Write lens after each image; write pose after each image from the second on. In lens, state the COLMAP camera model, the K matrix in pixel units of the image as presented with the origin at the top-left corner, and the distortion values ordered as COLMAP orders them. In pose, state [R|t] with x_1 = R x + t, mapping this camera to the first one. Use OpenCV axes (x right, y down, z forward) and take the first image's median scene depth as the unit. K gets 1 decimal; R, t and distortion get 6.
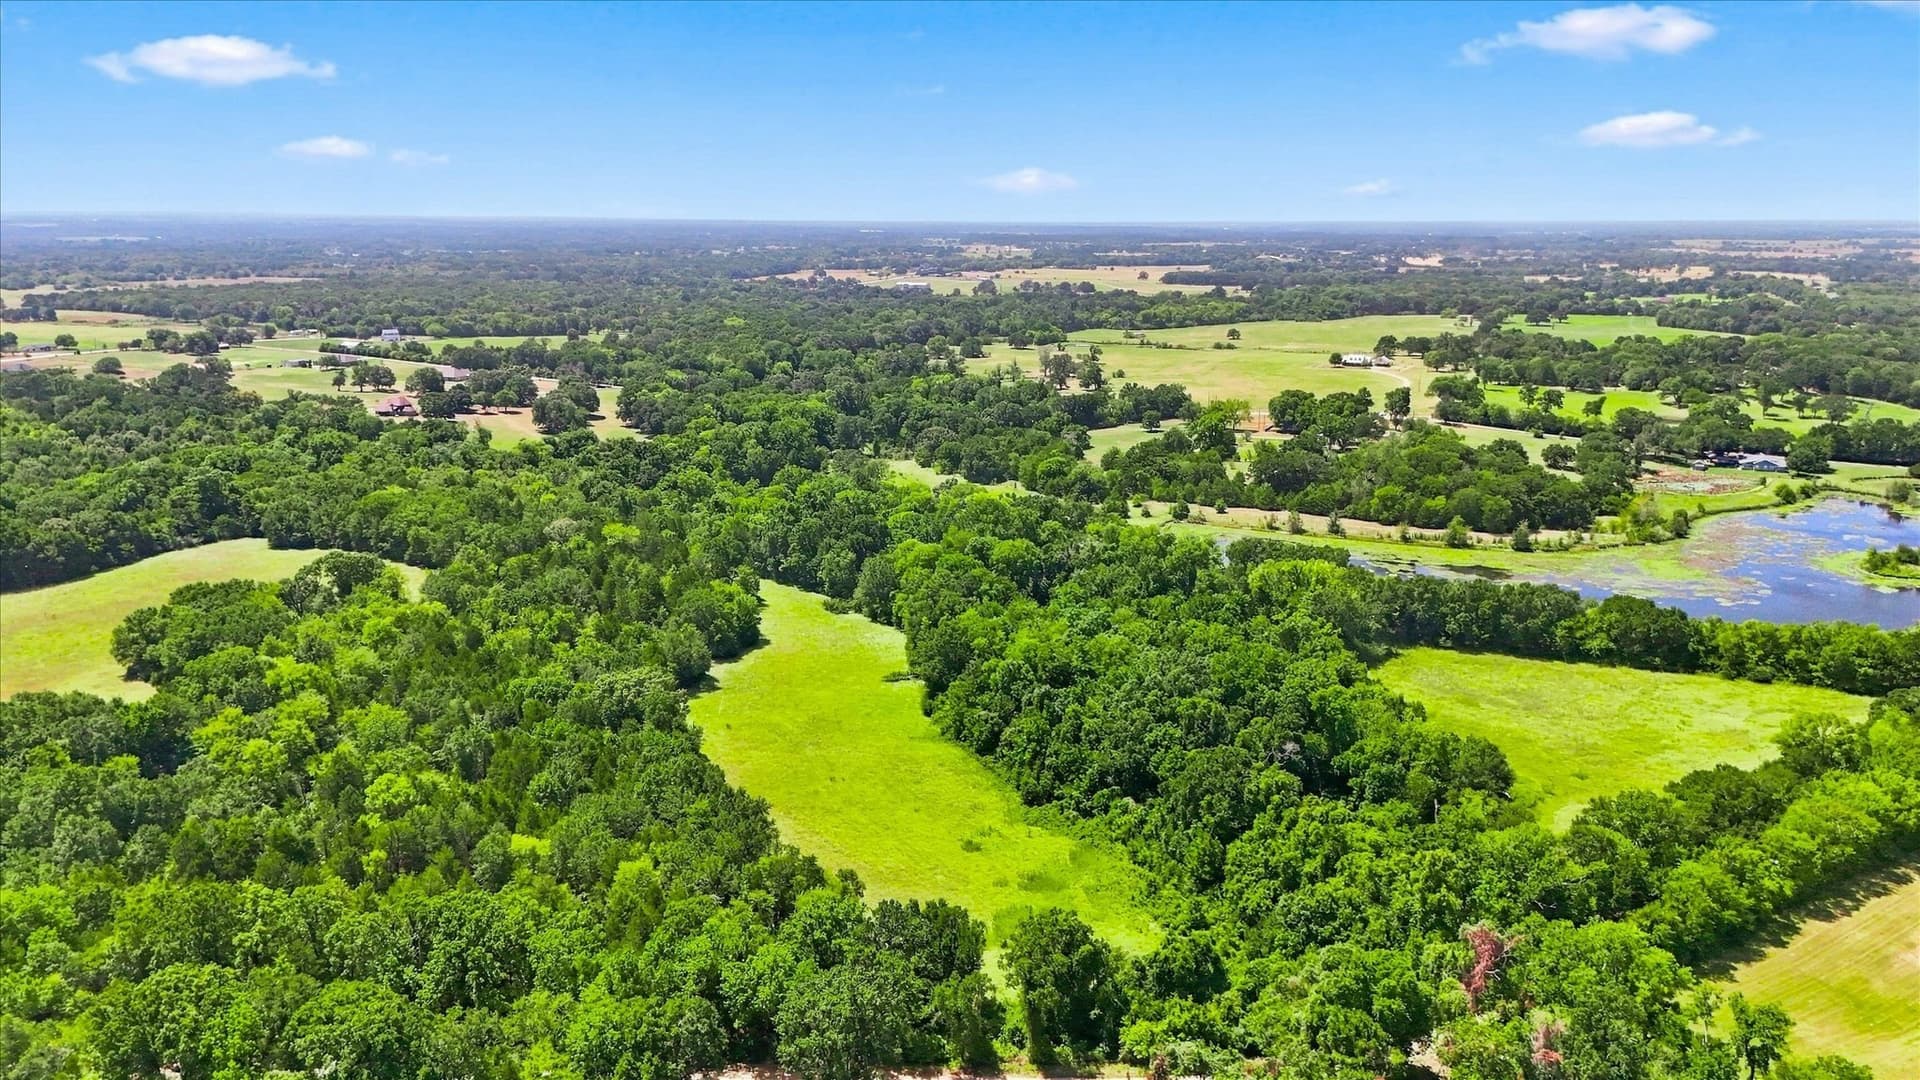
lens RADIAL K [[1395.7, 0, 960.0], [0, 1395.7, 544.1], [0, 0, 1]] dist [0.064747, -0.059762]
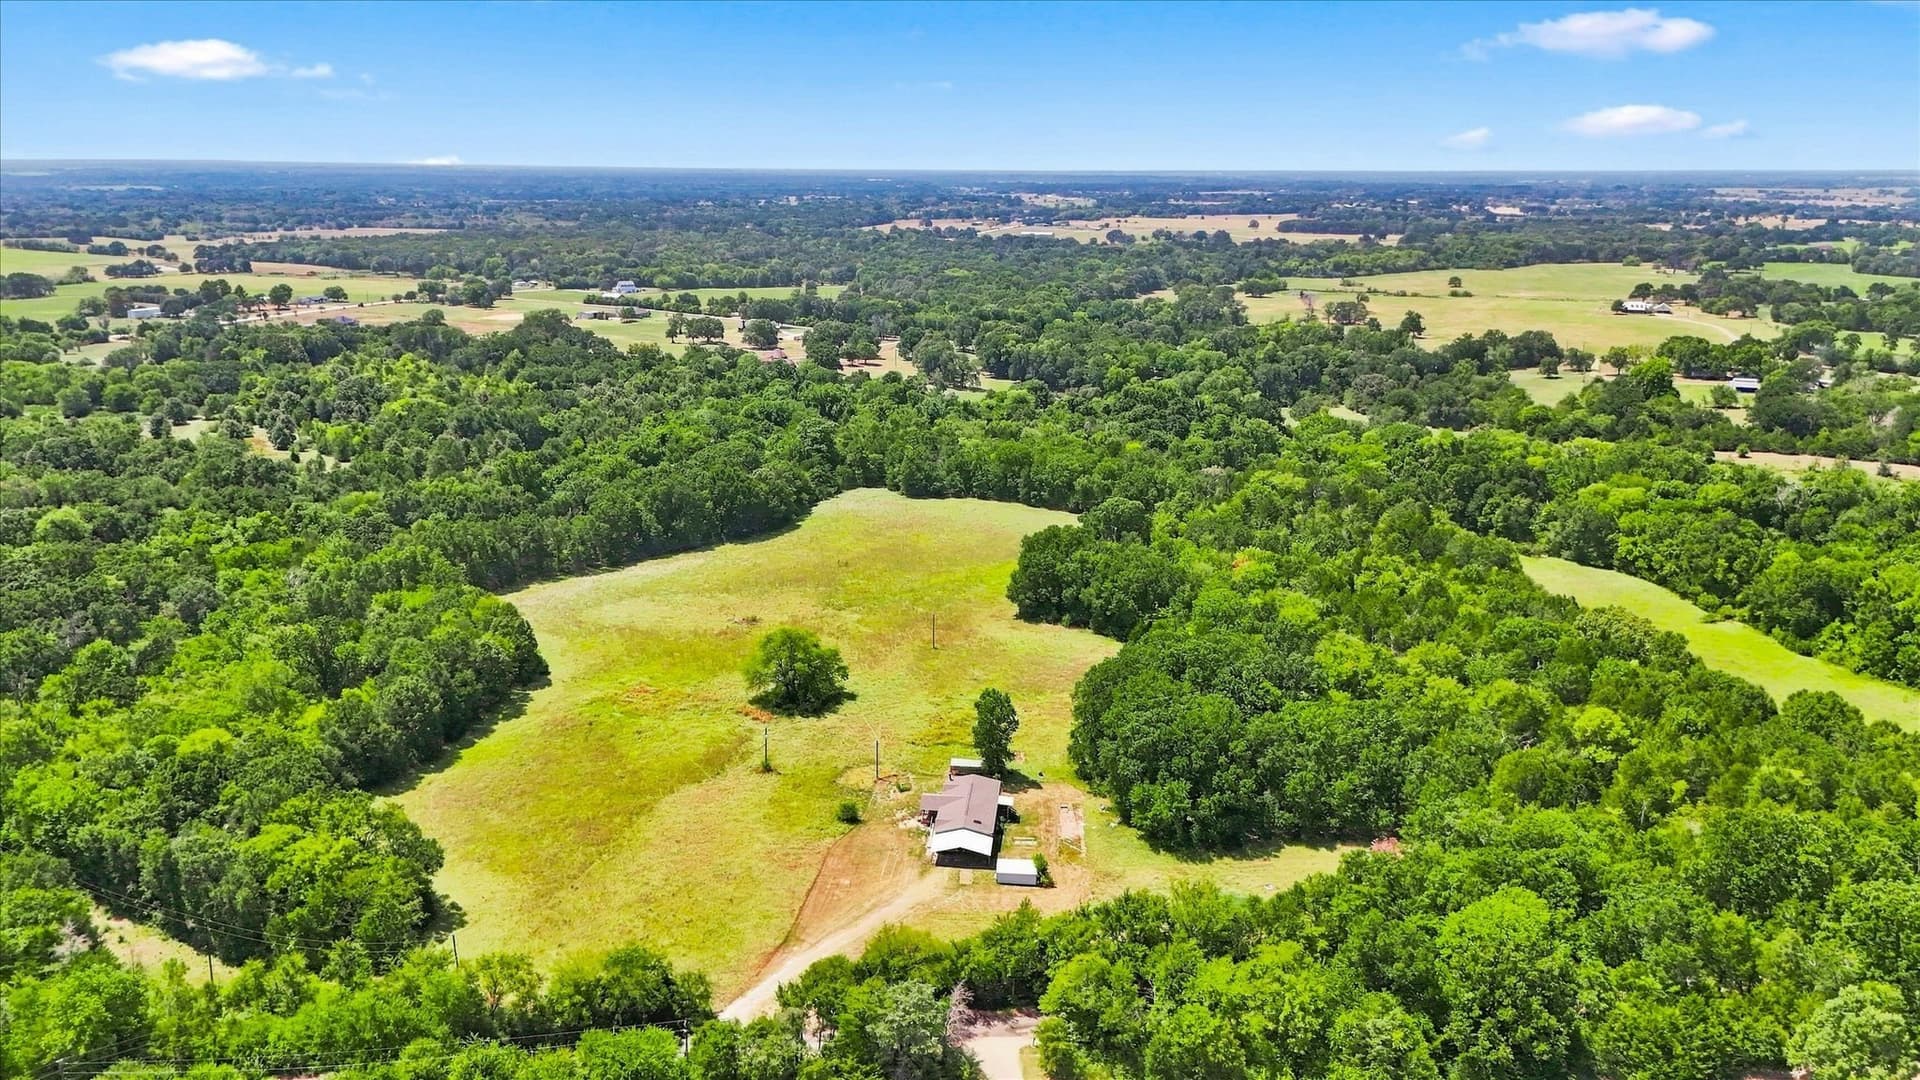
lens RADIAL K [[1395.7, 0, 965.6], [0, 1395.7, 535.8], [0, 0, 1]] dist [0.064747, -0.059762]
pose [[0.999720, -0.006228, 0.022825, -0.327853], [0.005566, 0.999565, 0.028952, 0.001215], [-0.022996, -0.028817, 0.999320, -0.007290]]
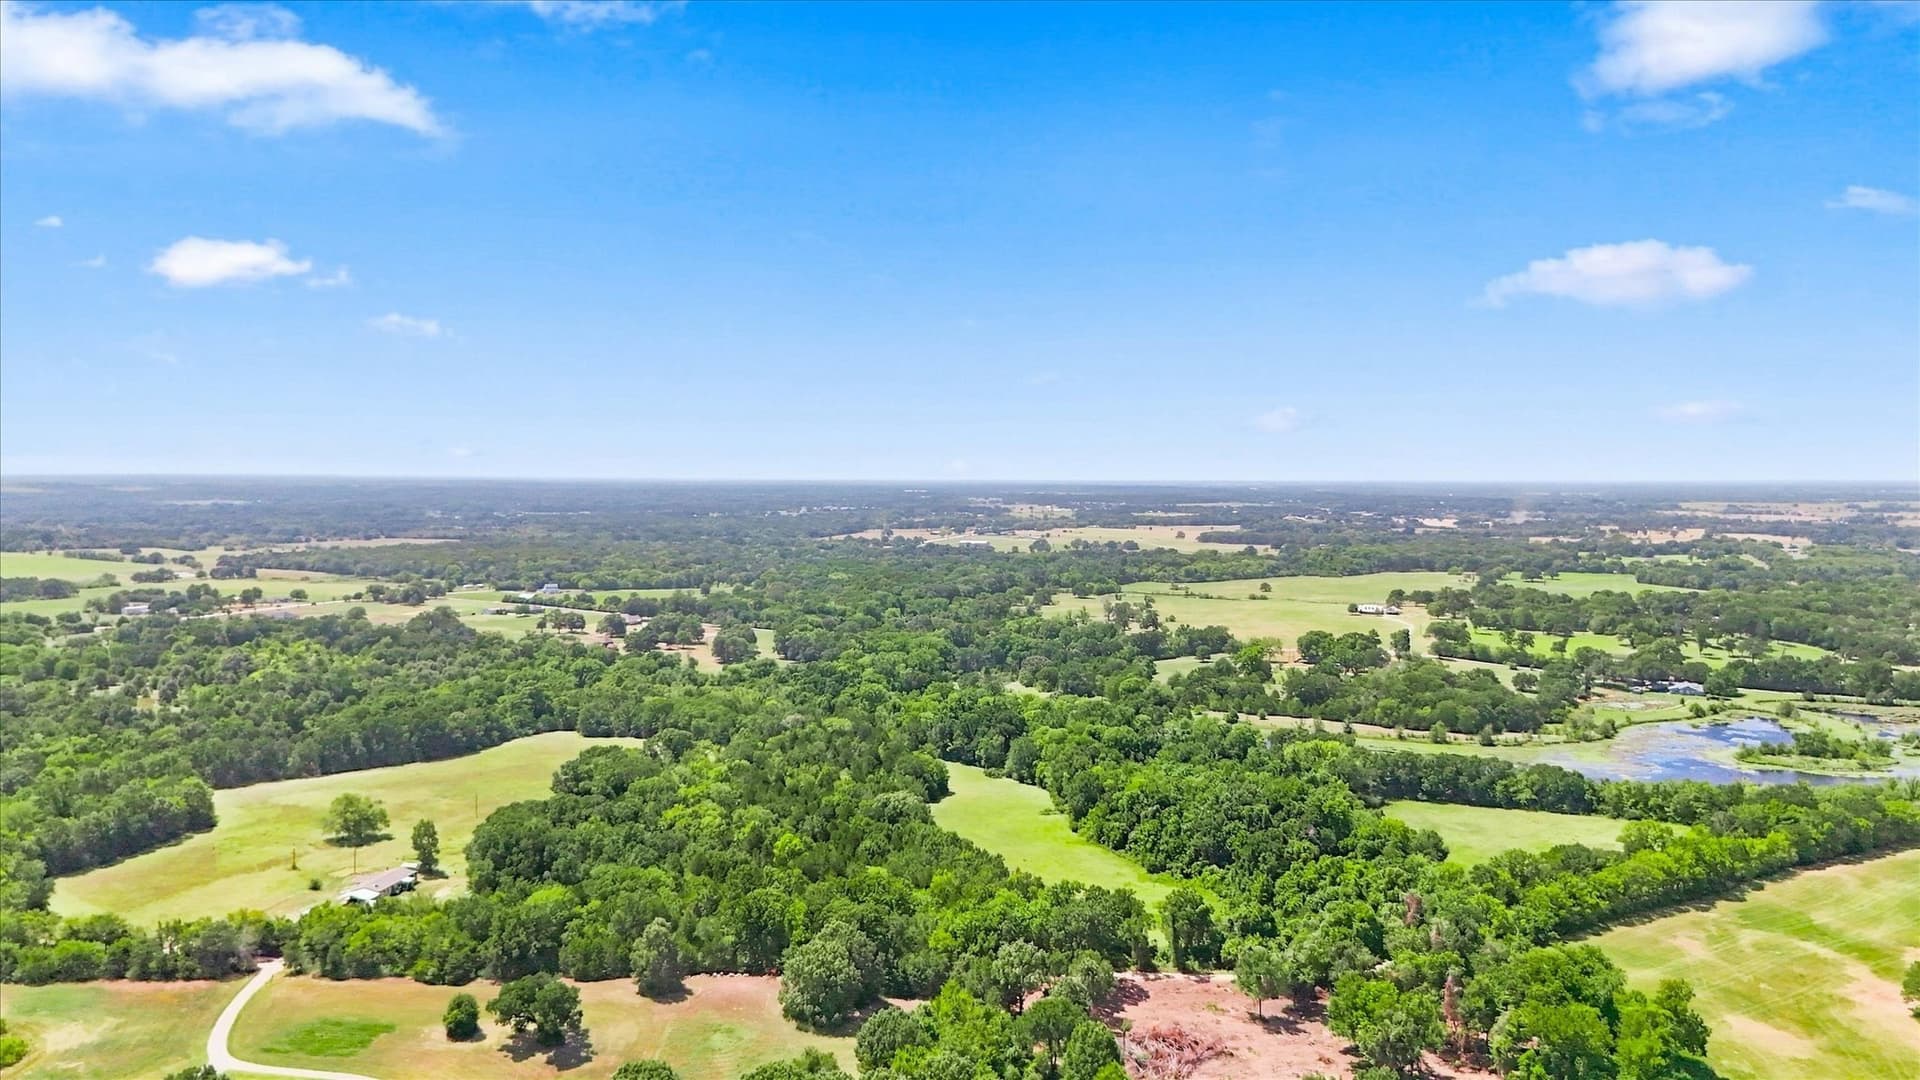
lens RADIAL K [[1395.7, 0, 956.9], [0, 1395.7, 498.3], [0, 0, 1]] dist [0.064747, -0.059762]
pose [[0.999671, -0.000439, -0.025655, -0.055992], [-0.004987, 0.977463, -0.211047, 0.044712], [0.025170, 0.211106, 0.977139, -0.284815]]
